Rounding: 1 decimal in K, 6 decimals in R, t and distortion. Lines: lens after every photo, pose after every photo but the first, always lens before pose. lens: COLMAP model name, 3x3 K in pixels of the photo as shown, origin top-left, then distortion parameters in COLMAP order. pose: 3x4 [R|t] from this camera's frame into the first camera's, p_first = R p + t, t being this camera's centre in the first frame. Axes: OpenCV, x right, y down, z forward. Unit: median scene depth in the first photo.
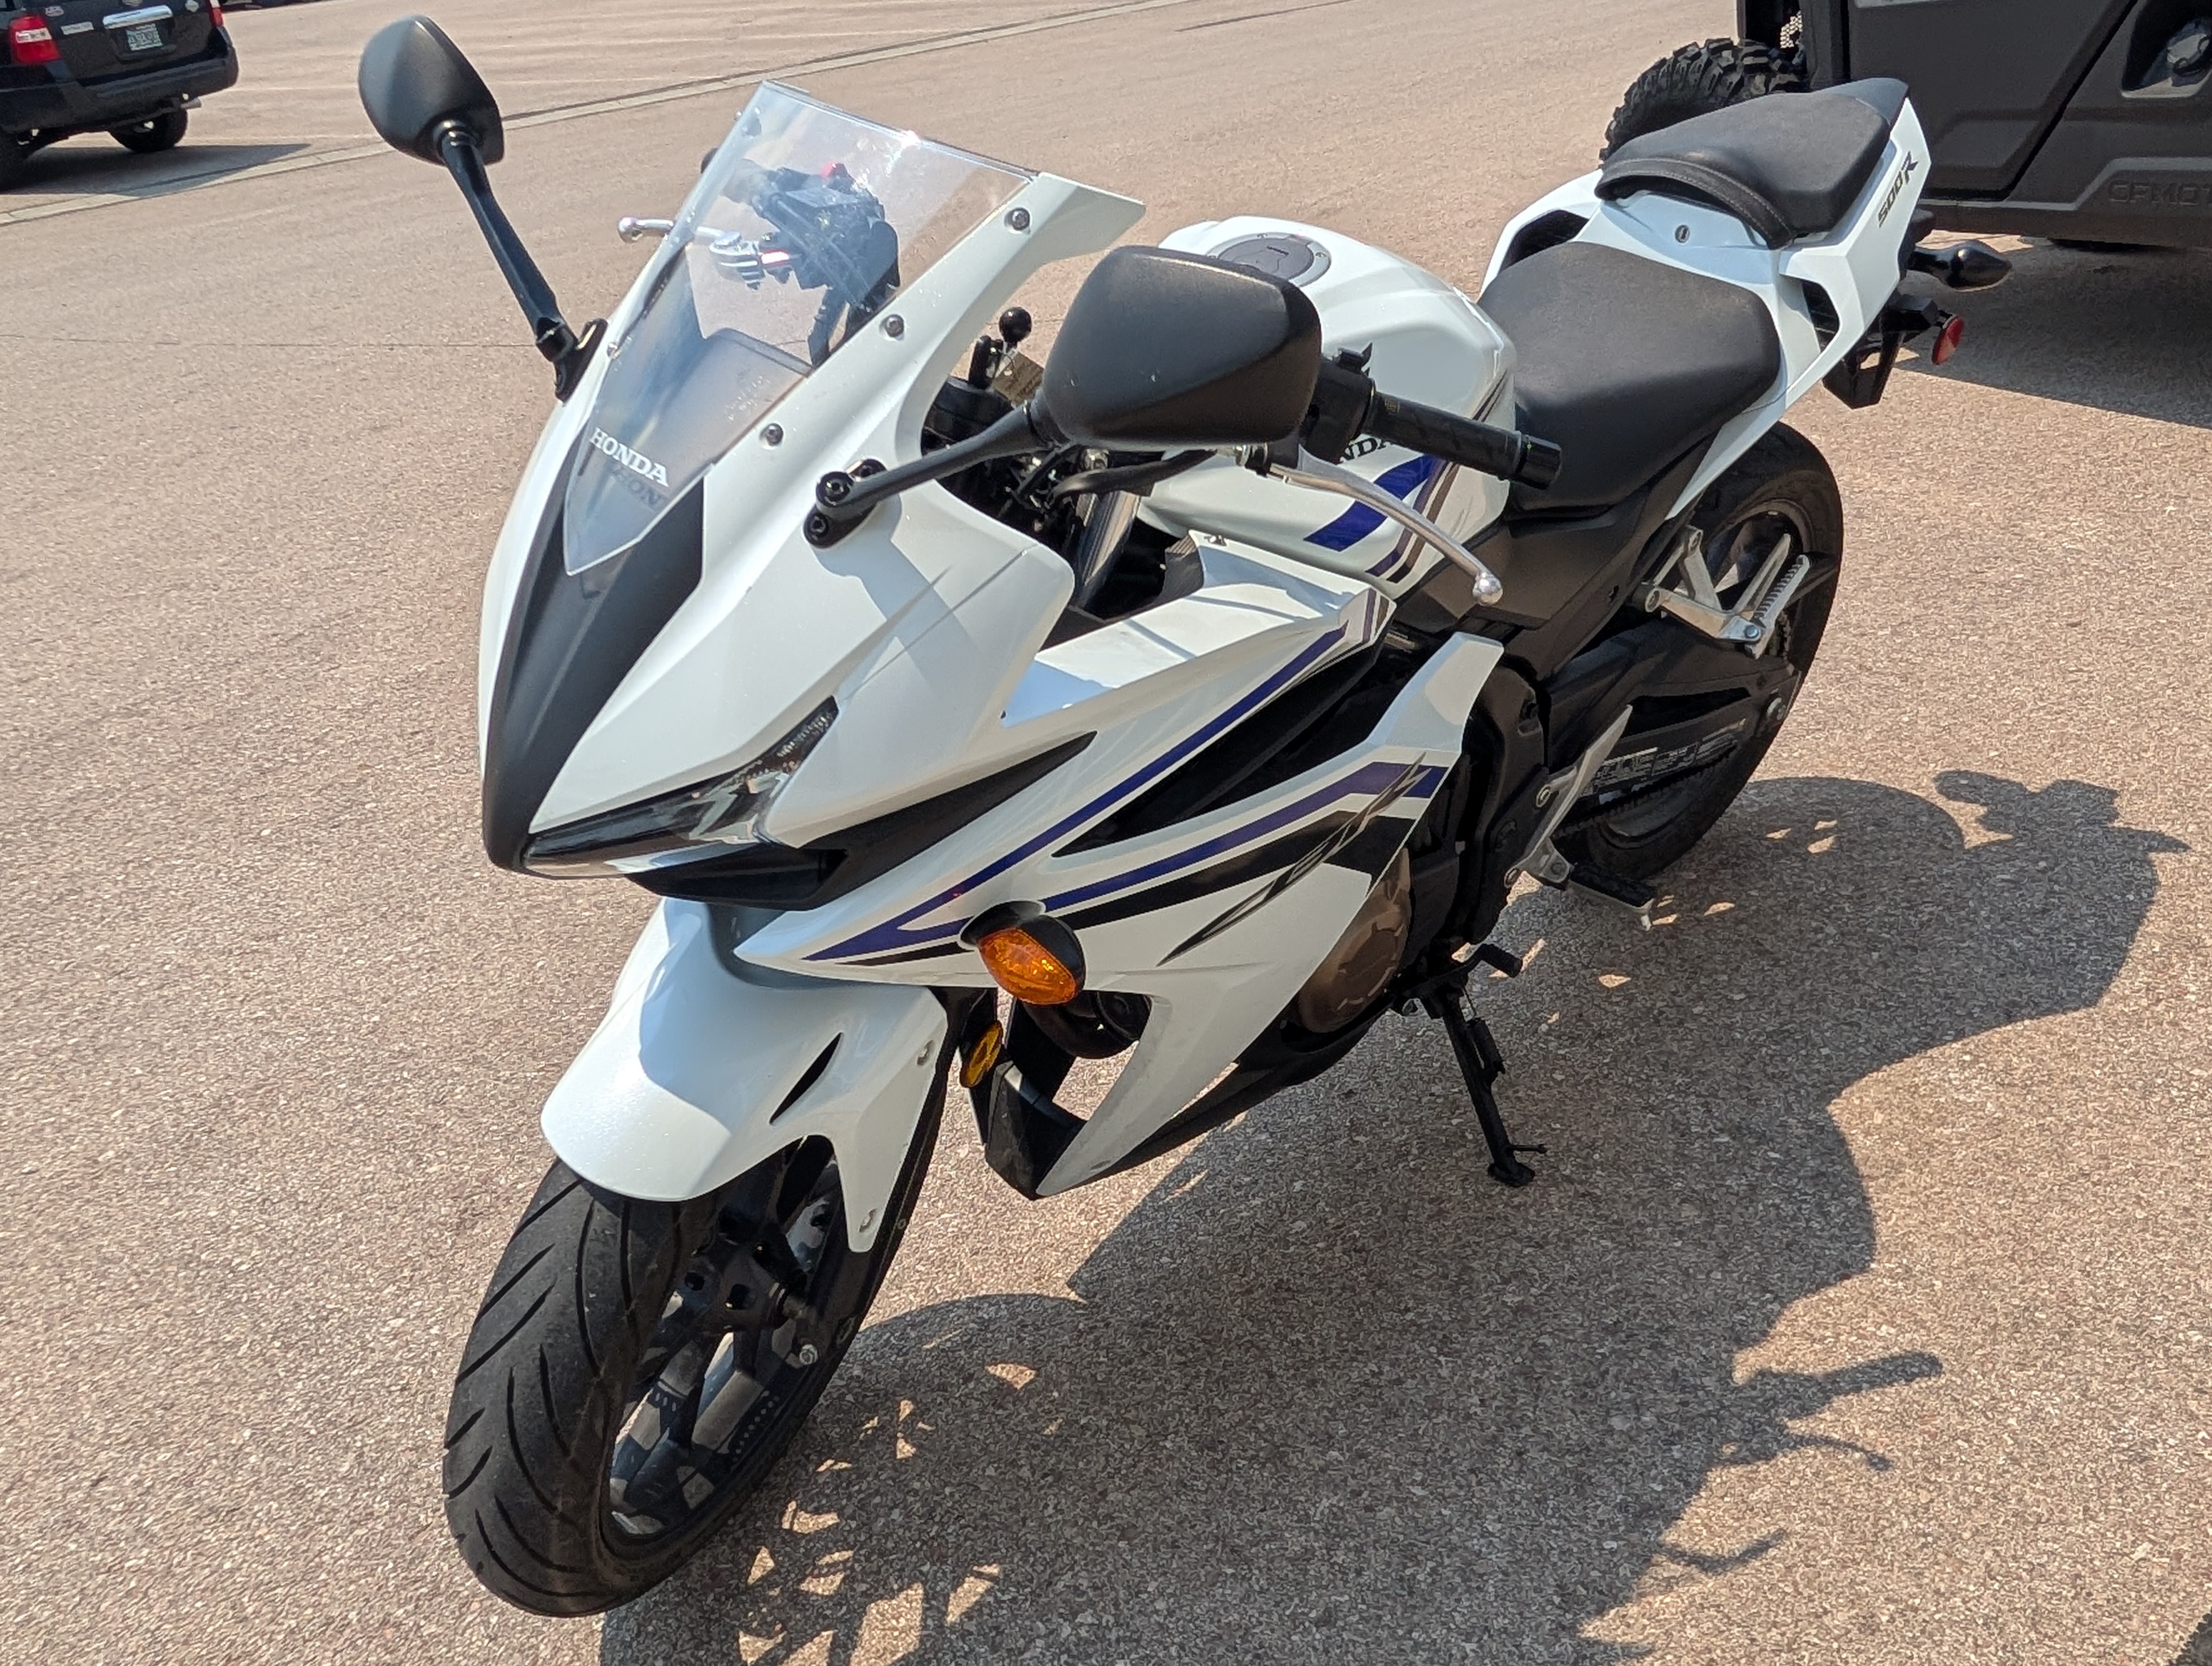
lens RADIAL K [[1824.8, 0, 1093.4], [0, 1824.8, 914.4], [0, 0, 1]] dist [0.004658, -0.001413]
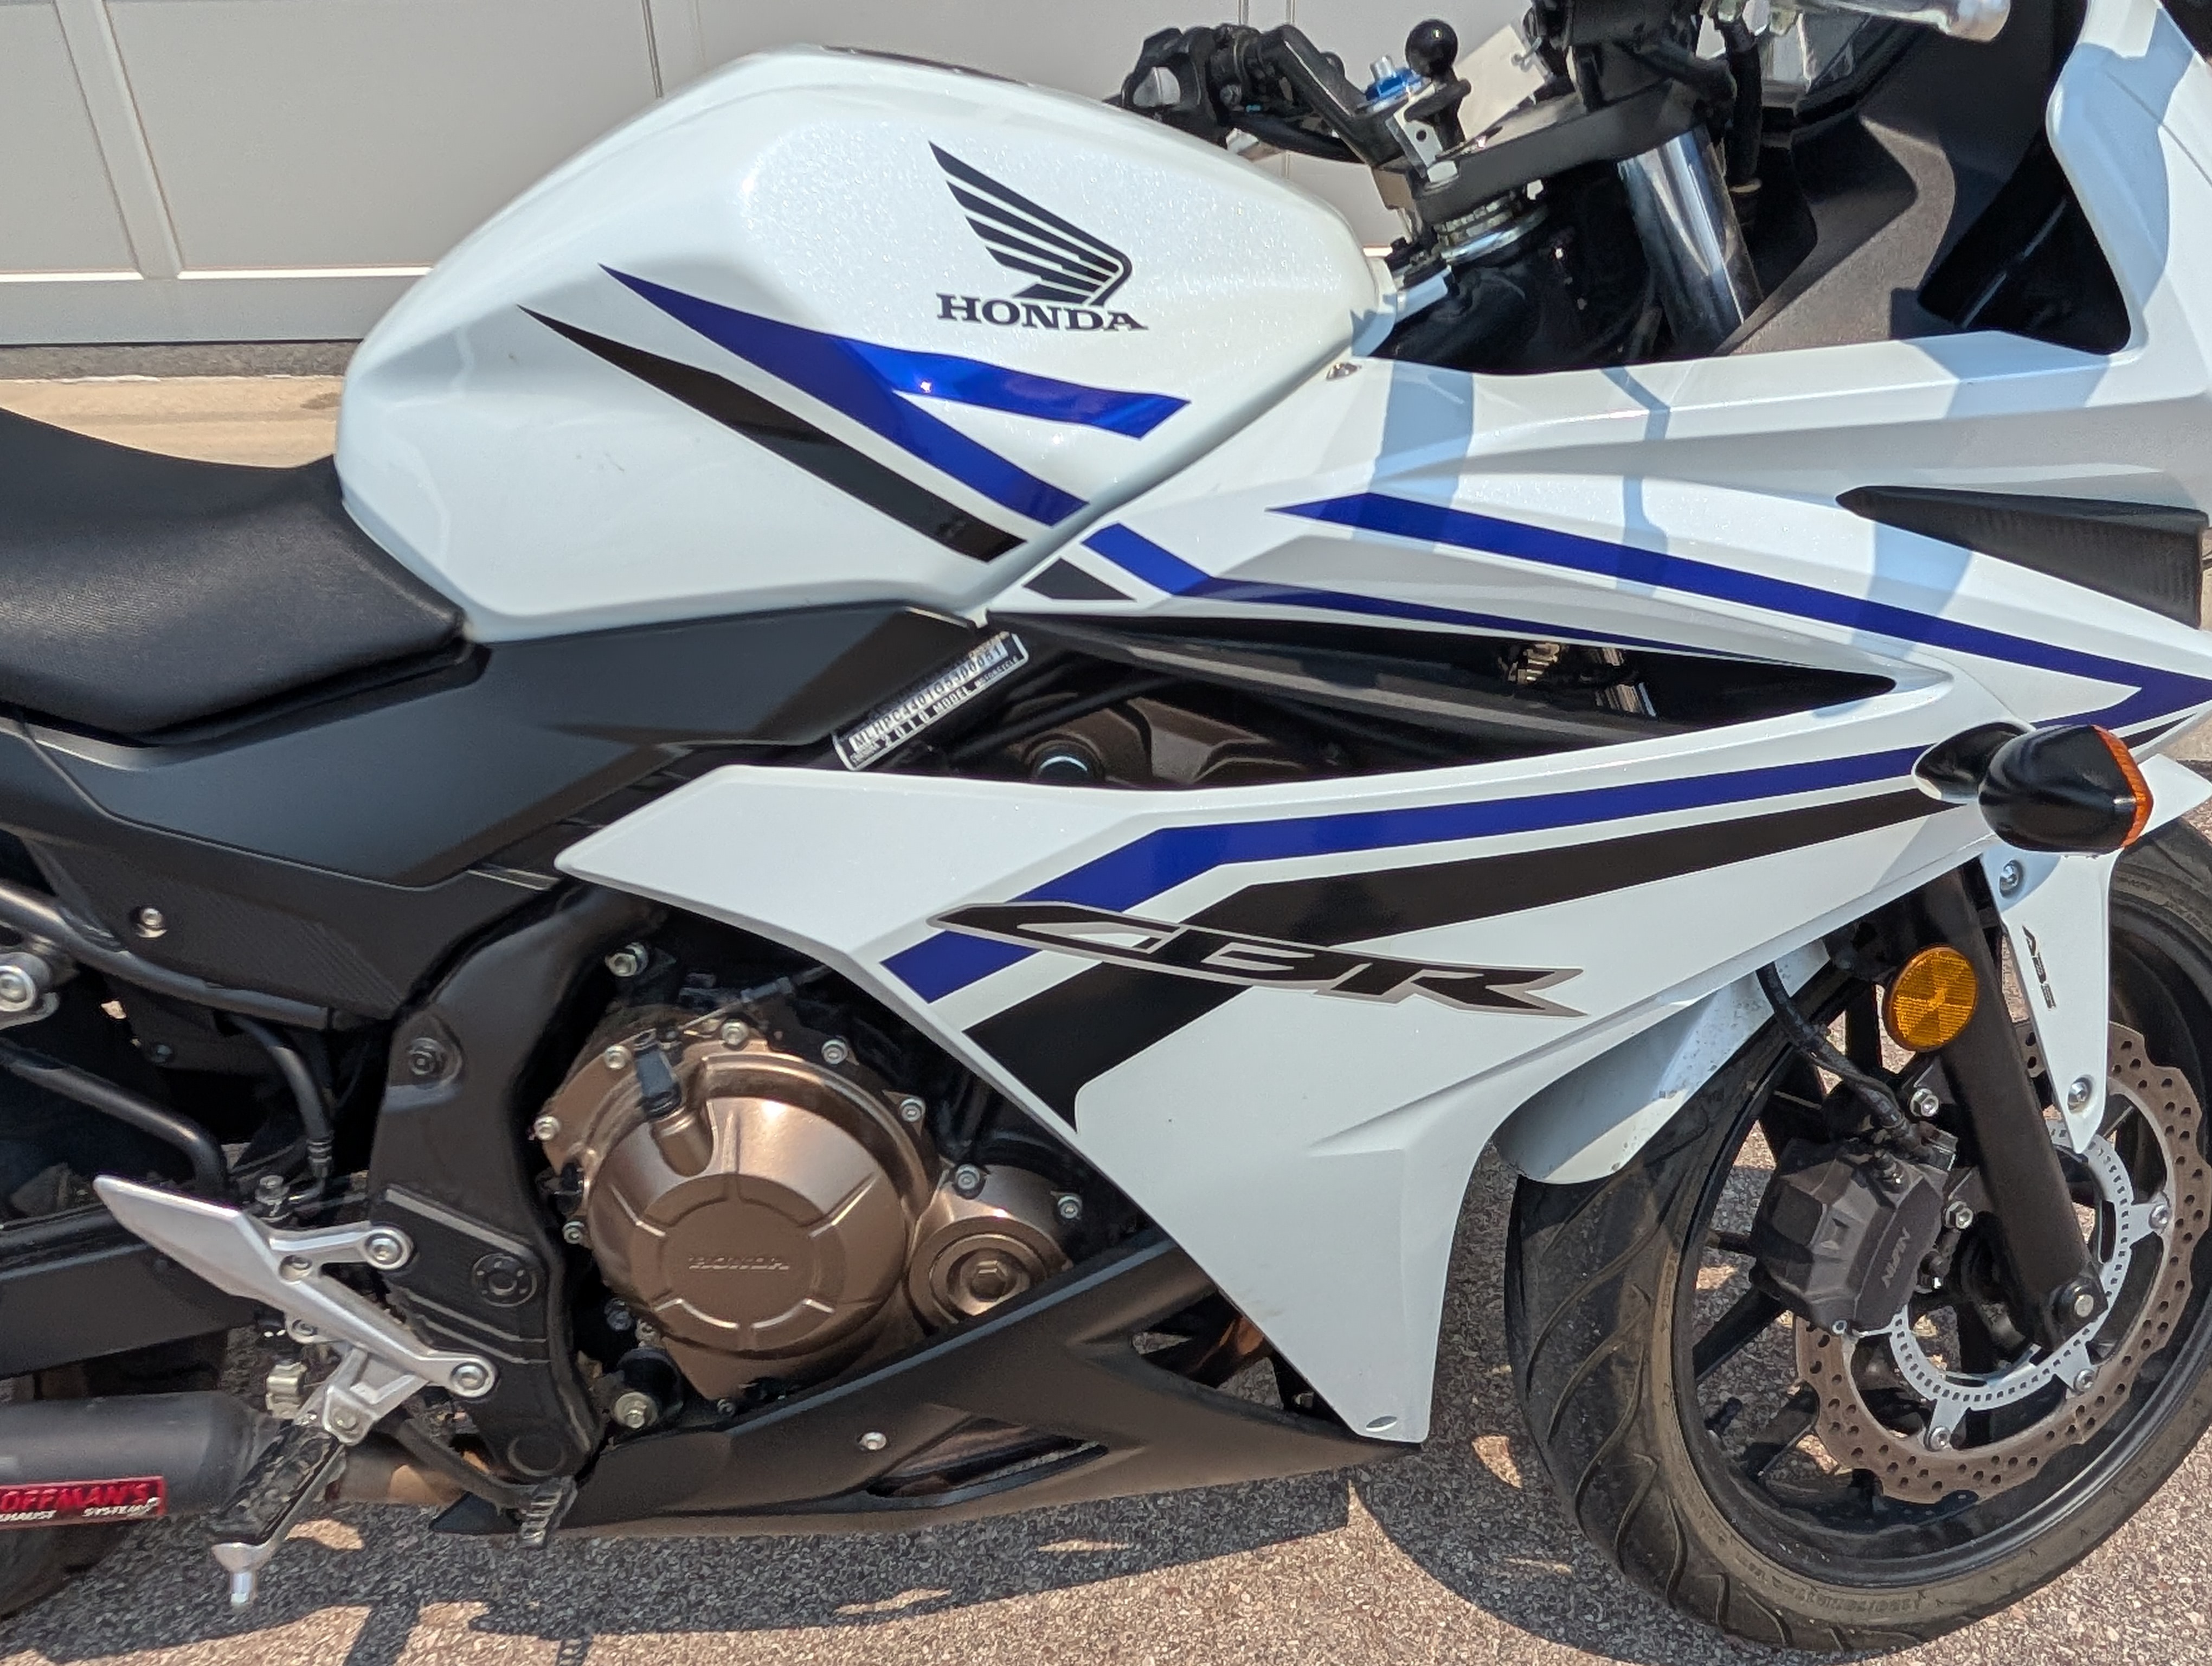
lens RADIAL K [[1829.2, 0, 1098.9], [0, 1829.2, 916.0], [0, 0, 1]] dist [0.005062, -0.004754]
pose [[-0.728055, -0.295124, 0.618739, -0.328293], [0.431951, 0.503365, 0.748360, -0.513047], [-0.532310, 0.812112, -0.238998, 1.066016]]
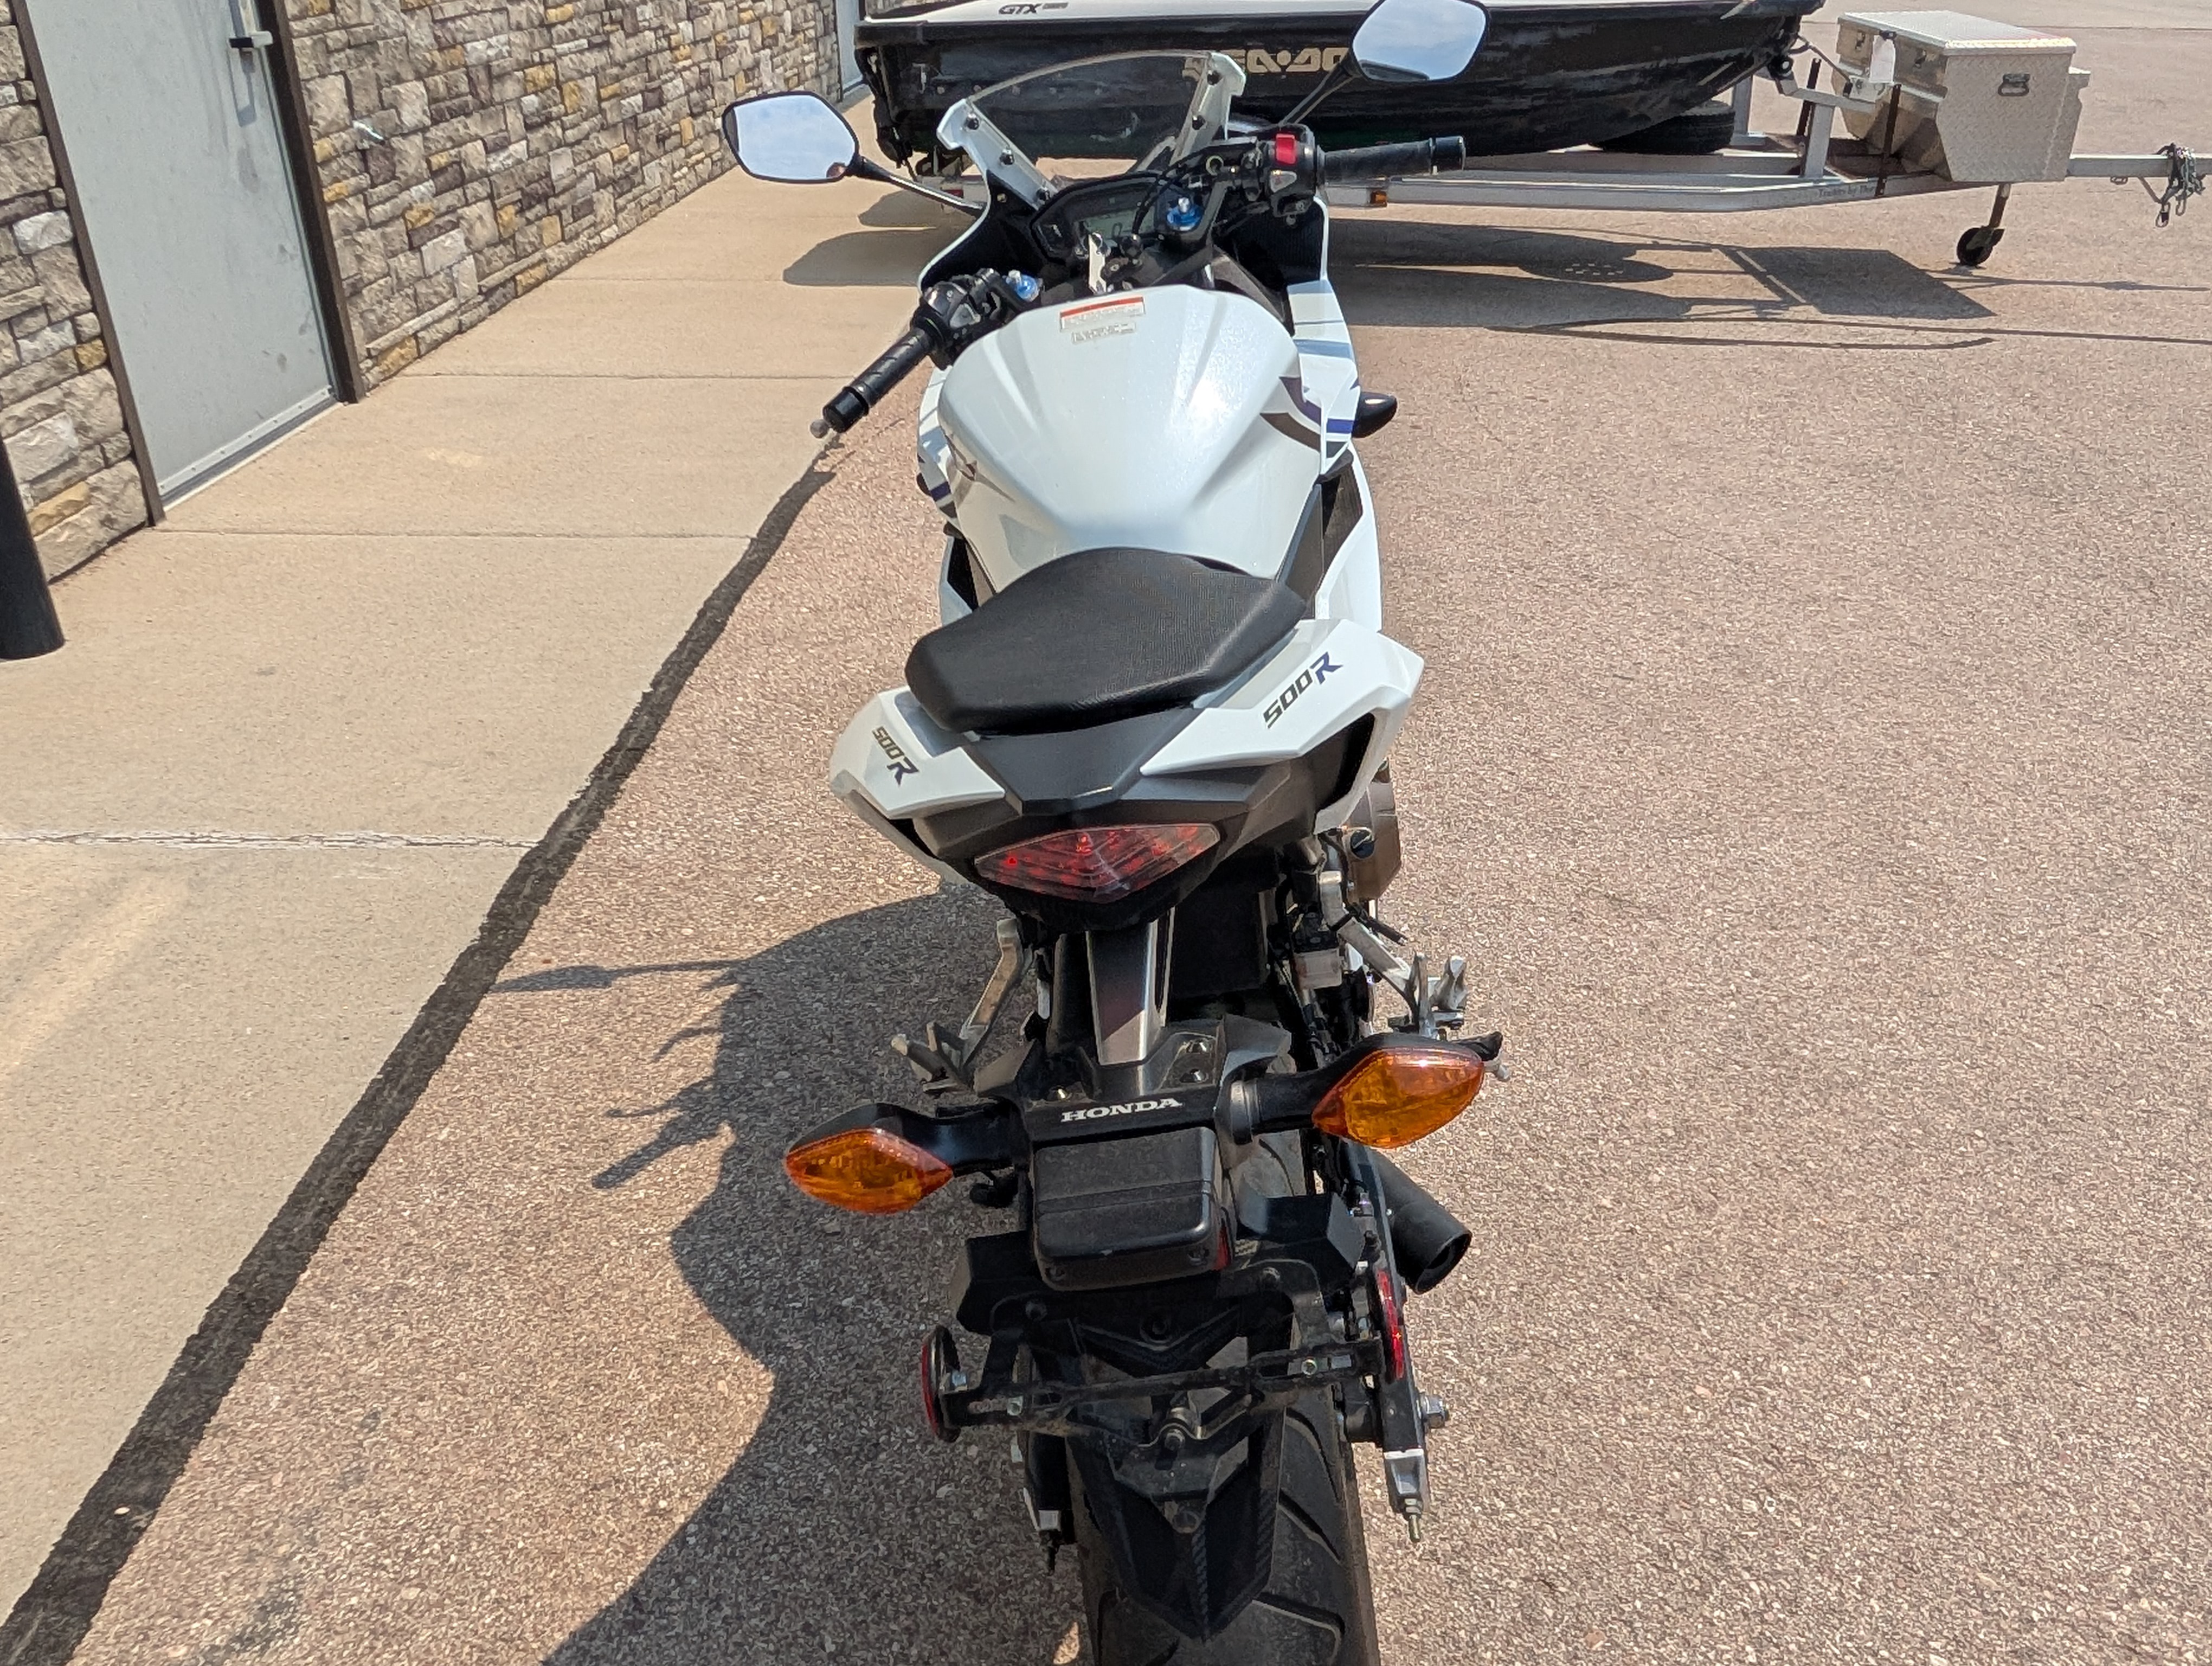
lens RADIAL K [[1829.2, 0, 1098.9], [0, 1829.2, 916.0], [0, 0, 1]] dist [0.005062, -0.004754]
pose [[-0.701573, 0.438590, -0.561635, 0.767395], [-0.300232, 0.532855, 0.791155, -0.875772], [0.646263, 0.723674, -0.242158, 1.262784]]
